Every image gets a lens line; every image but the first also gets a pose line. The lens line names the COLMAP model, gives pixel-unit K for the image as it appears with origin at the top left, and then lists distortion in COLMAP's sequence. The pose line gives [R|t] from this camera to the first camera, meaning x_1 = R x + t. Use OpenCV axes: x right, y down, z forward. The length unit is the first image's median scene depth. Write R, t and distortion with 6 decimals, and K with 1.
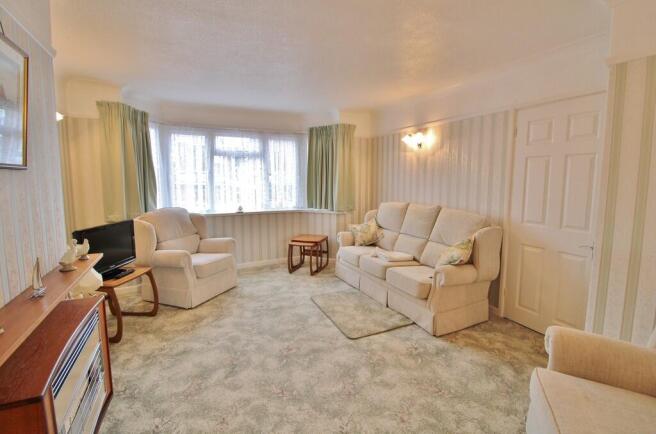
lens RADIAL K [[314.0, 0, 328.0], [0, 314.0, 217.0], [0, 0, 1]] dist [0.000398, -0.000053]
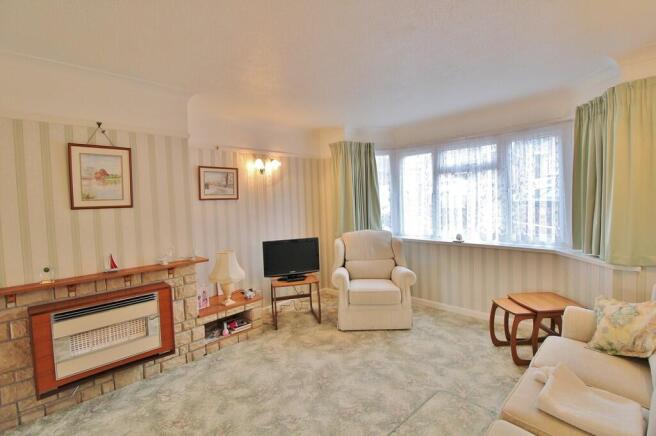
lens RADIAL K [[306.6, 0, 328.1], [0, 306.6, 214.6], [0, 0, 1]] dist [0.000228, -0.000089]
pose [[0.316410, 0.034896, -0.947980, 0.395222], [-0.082974, 0.996511, 0.008988, -0.073100], [0.944987, 0.075814, 0.318202, 0.504881]]
